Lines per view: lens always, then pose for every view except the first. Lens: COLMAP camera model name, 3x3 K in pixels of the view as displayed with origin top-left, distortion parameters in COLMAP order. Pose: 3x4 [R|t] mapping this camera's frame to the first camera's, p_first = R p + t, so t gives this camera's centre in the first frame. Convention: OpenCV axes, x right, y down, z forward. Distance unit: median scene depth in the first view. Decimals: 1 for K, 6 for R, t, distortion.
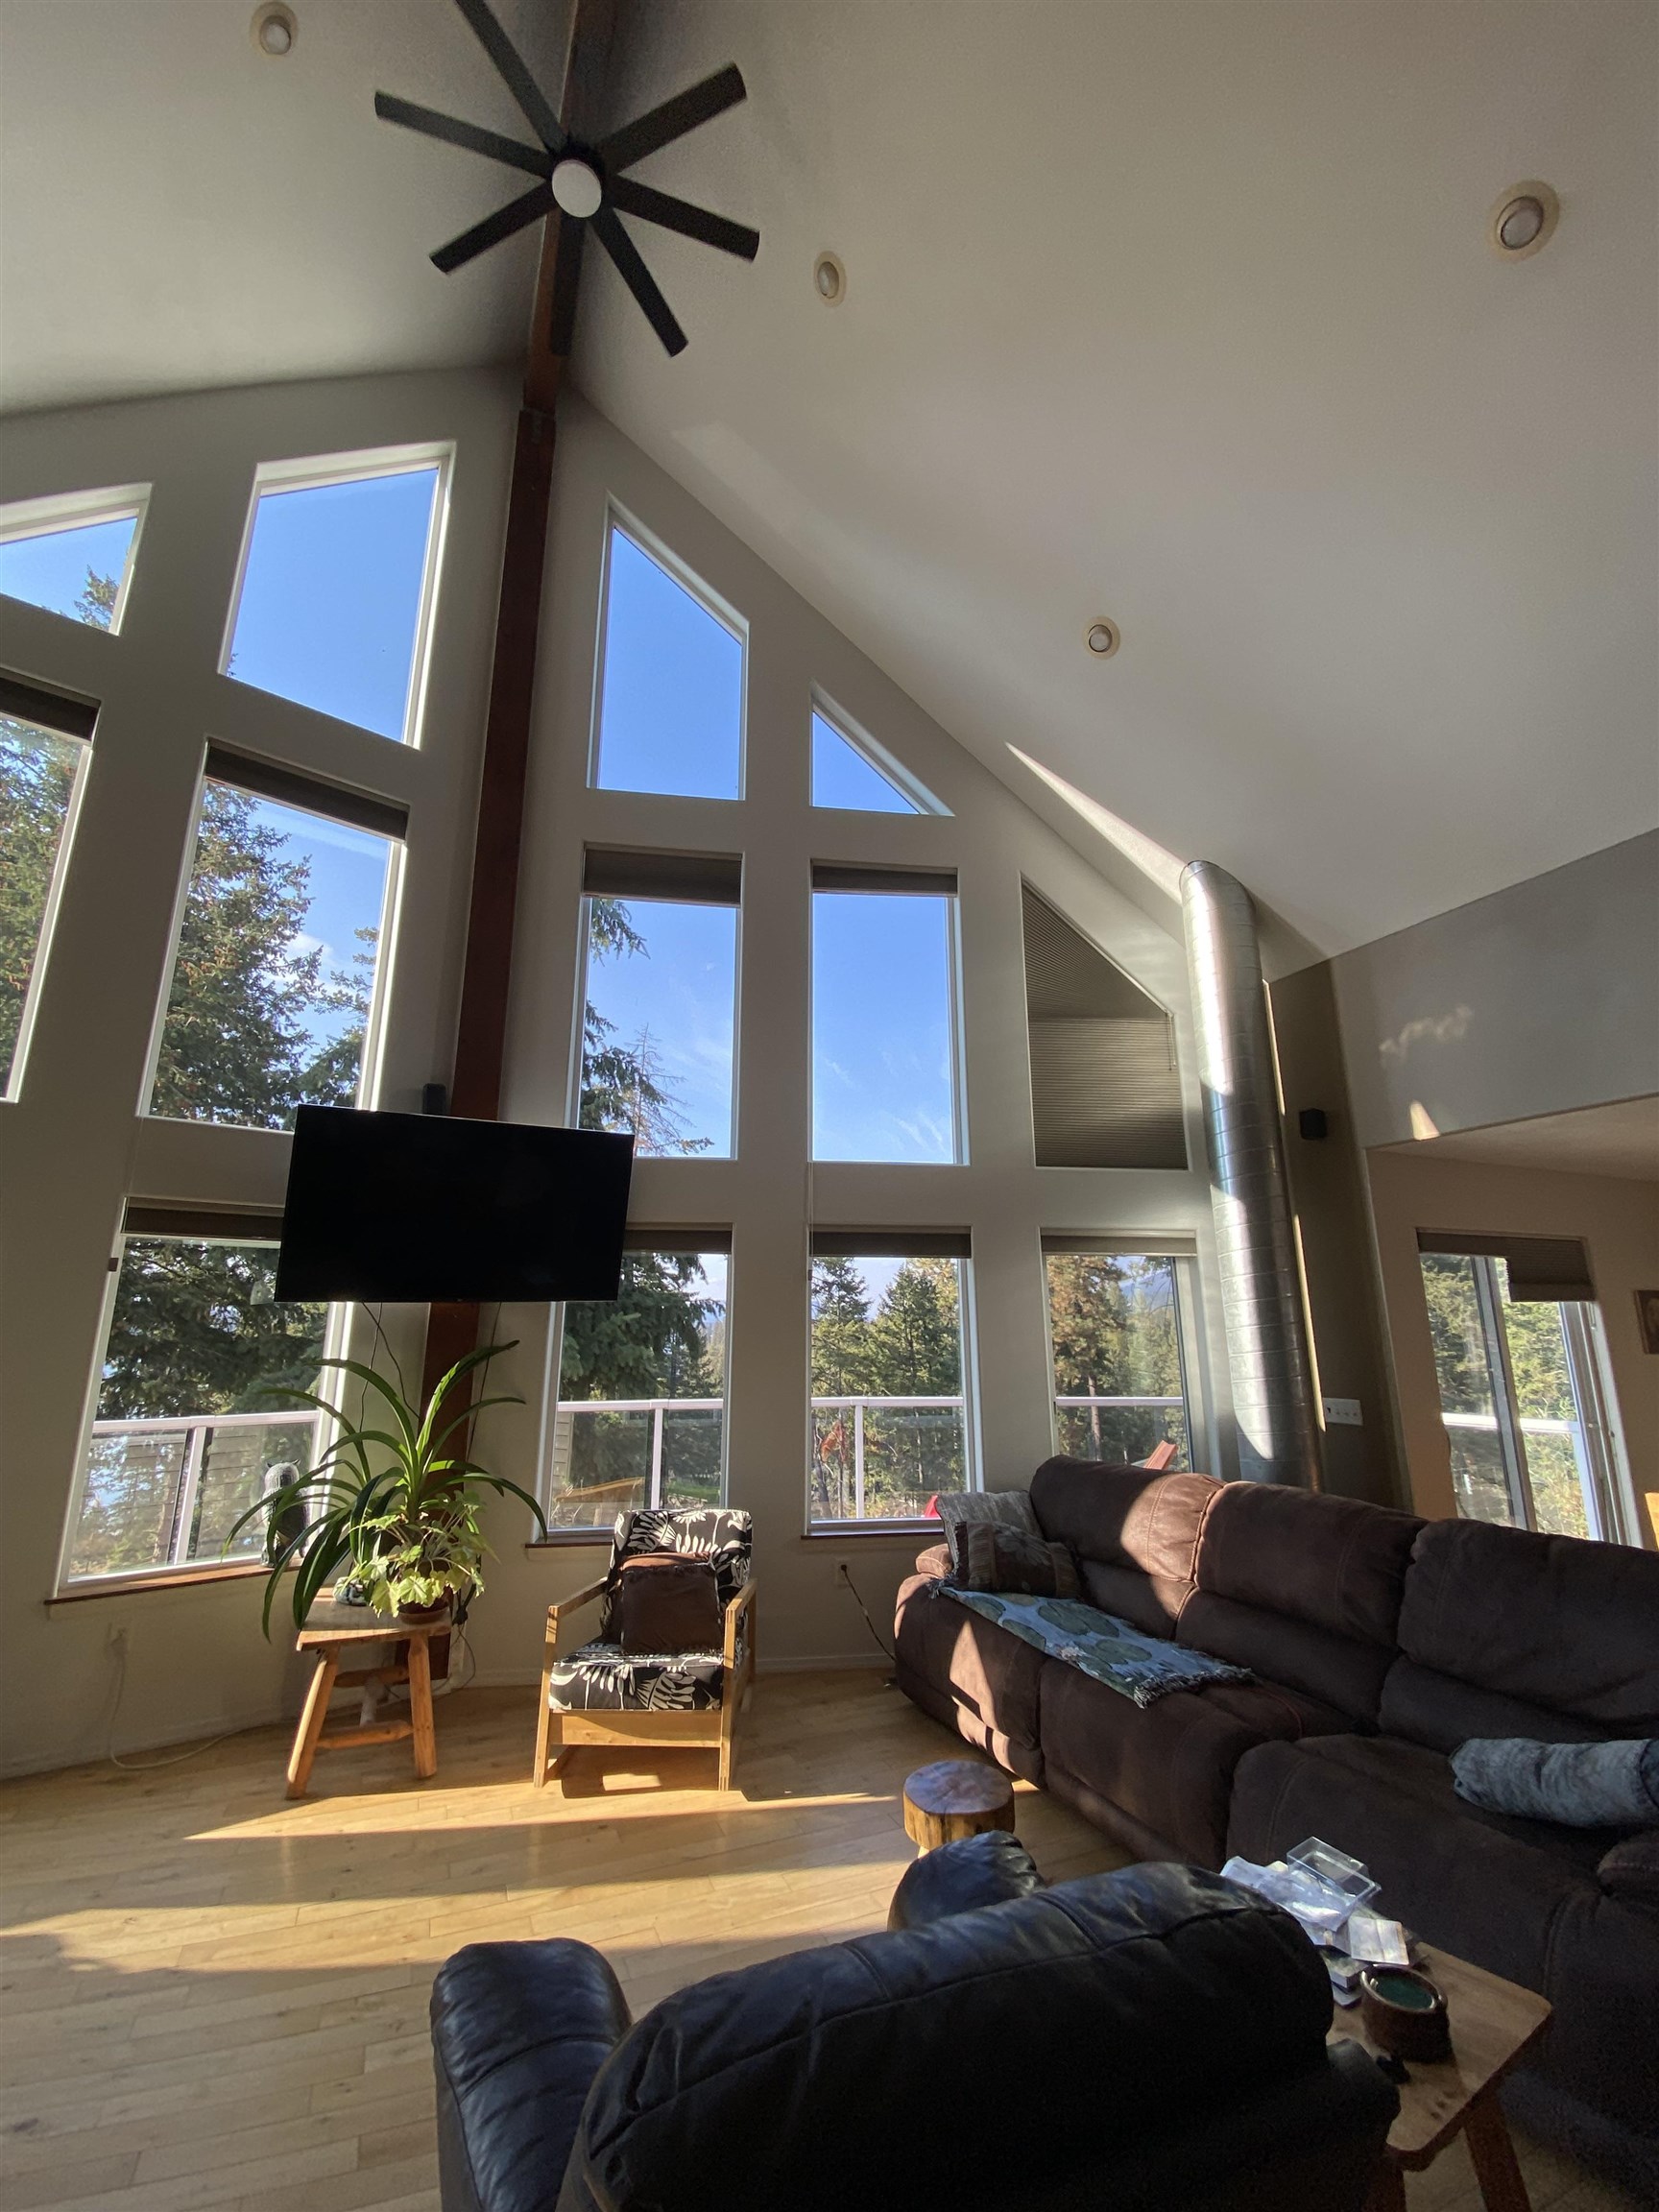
lens RADIAL K [[893.1, 0, 834.1], [0, 893.1, 1112.1], [0, 0, 1]] dist [-0.002359, -0.006142]
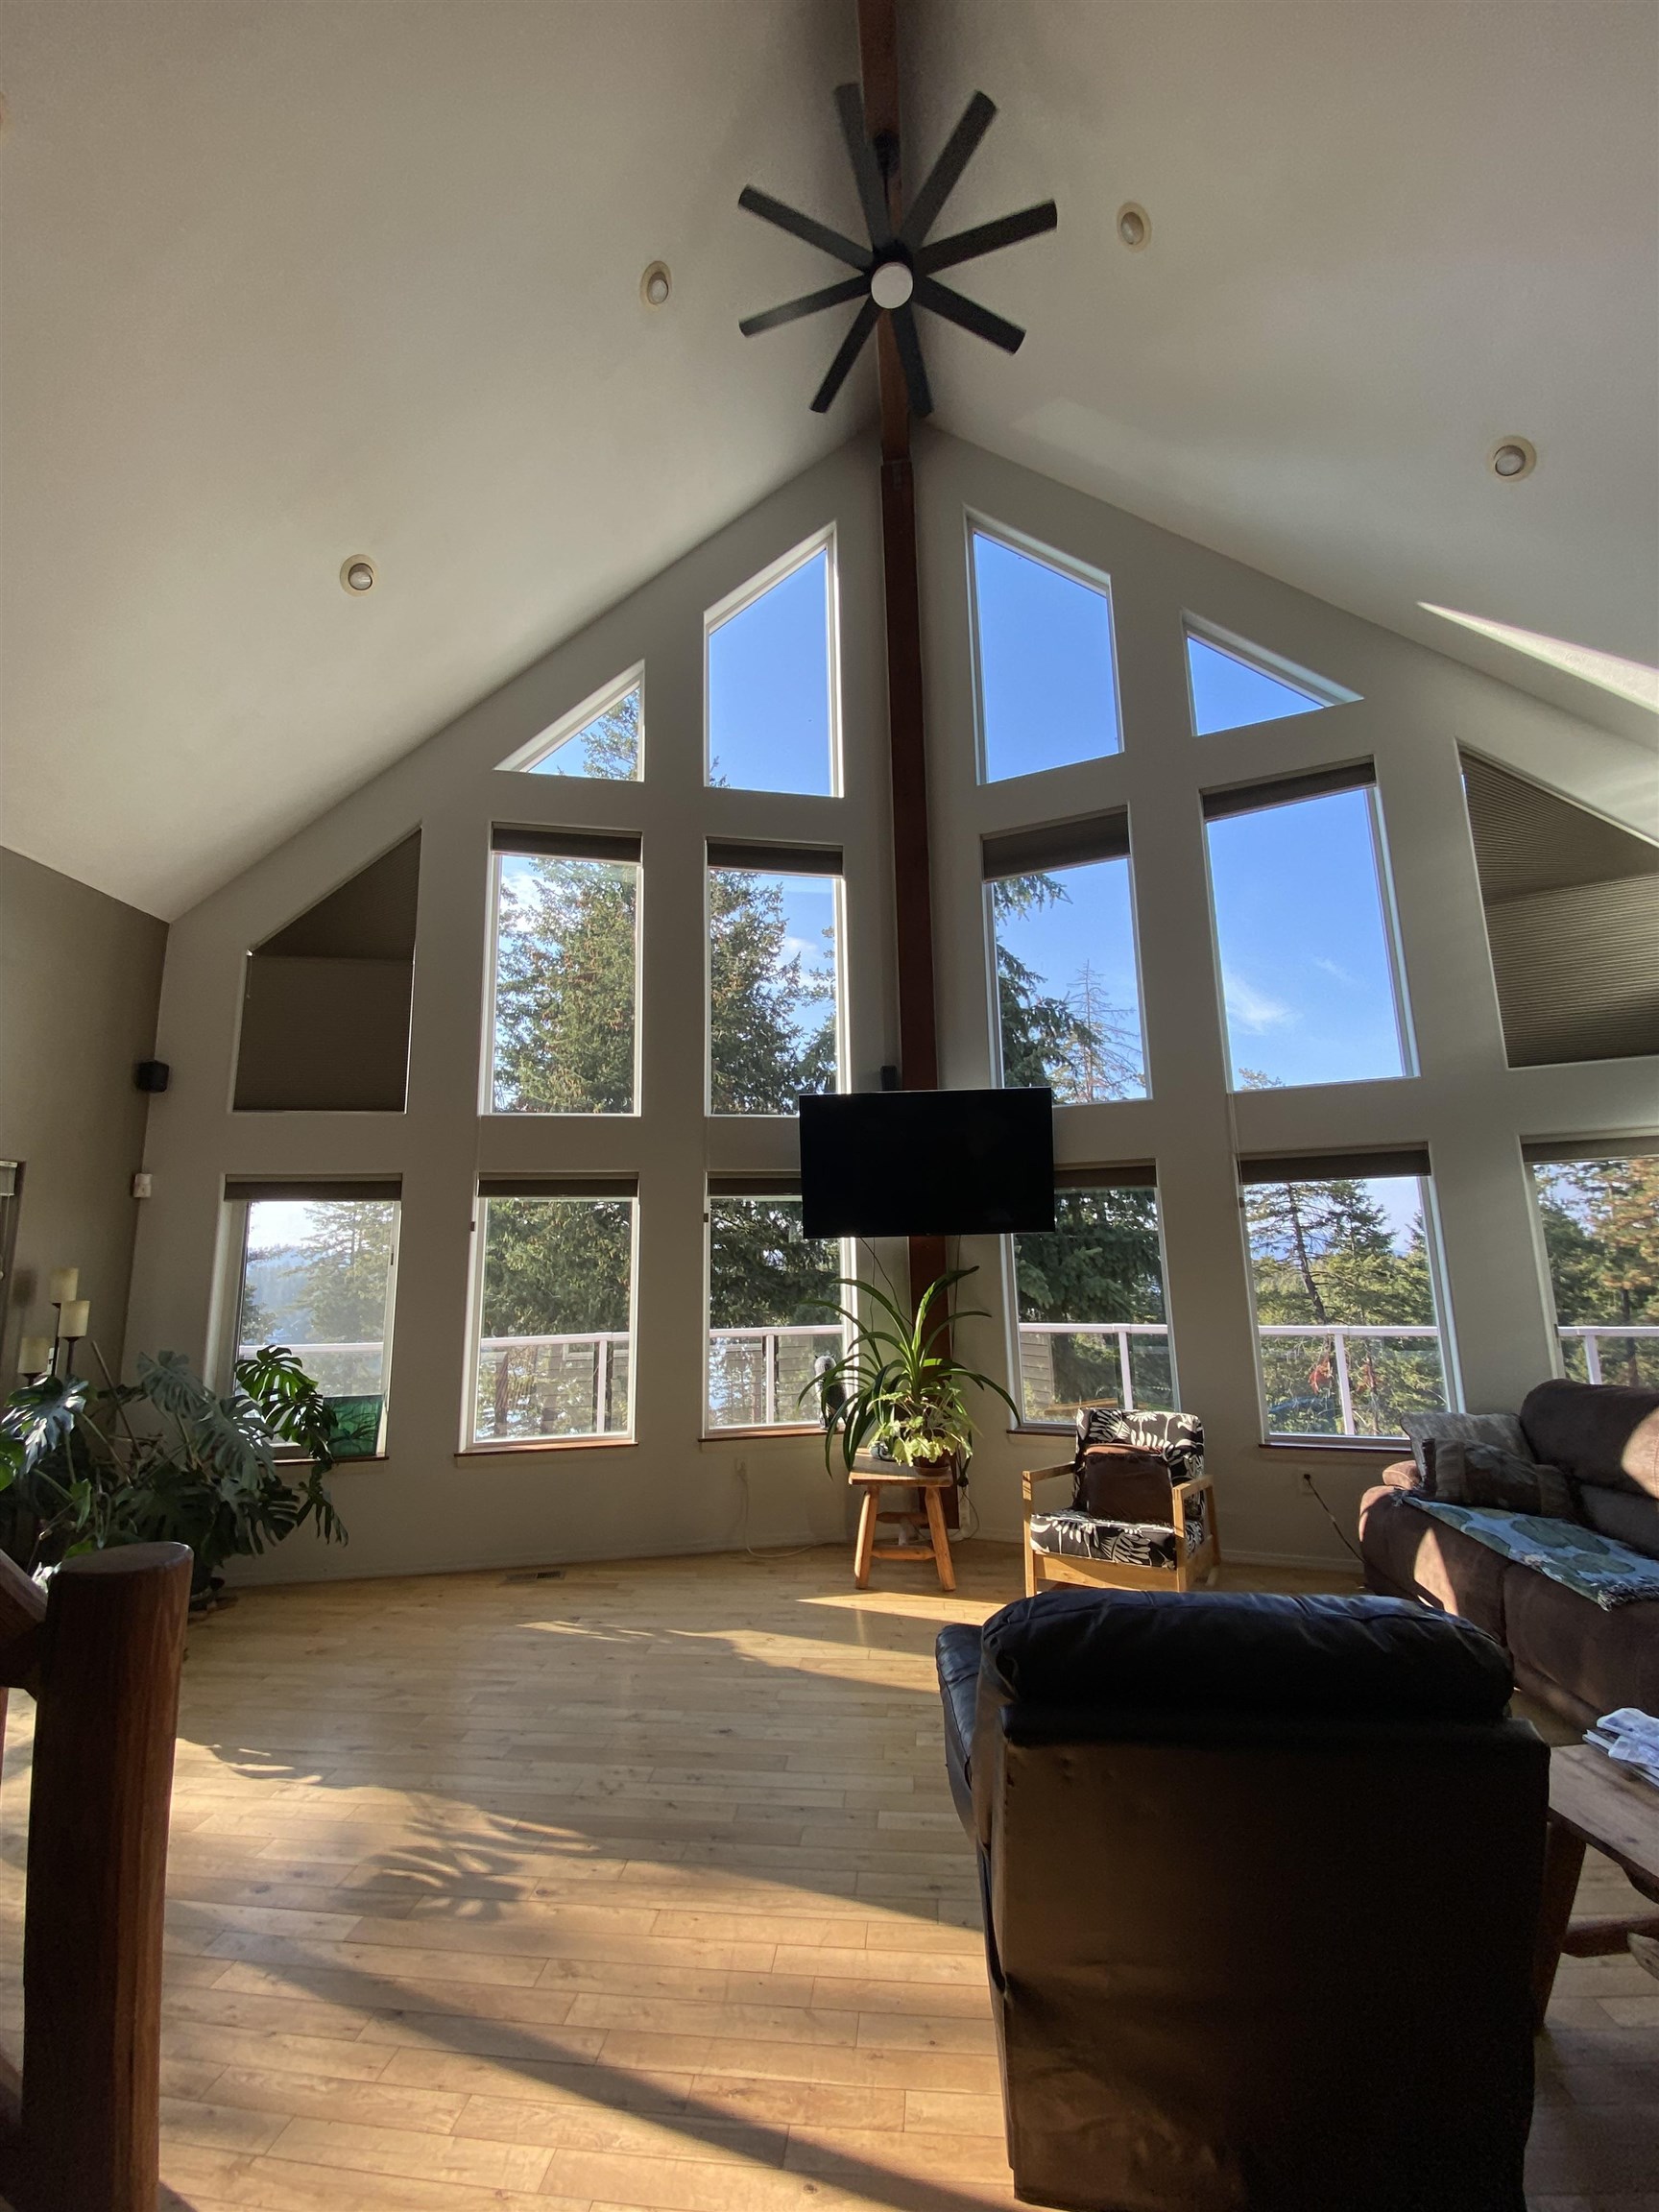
lens RADIAL K [[893.1, 0, 839.0], [0, 893.1, 1103.8], [0, 0, 1]] dist [-0.002359, -0.006142]
pose [[0.871872, -0.106279, -0.478064, 0.085530], [0.132652, 0.990927, 0.021632, -0.014441], [0.471427, -0.082276, 0.878059, -0.141602]]
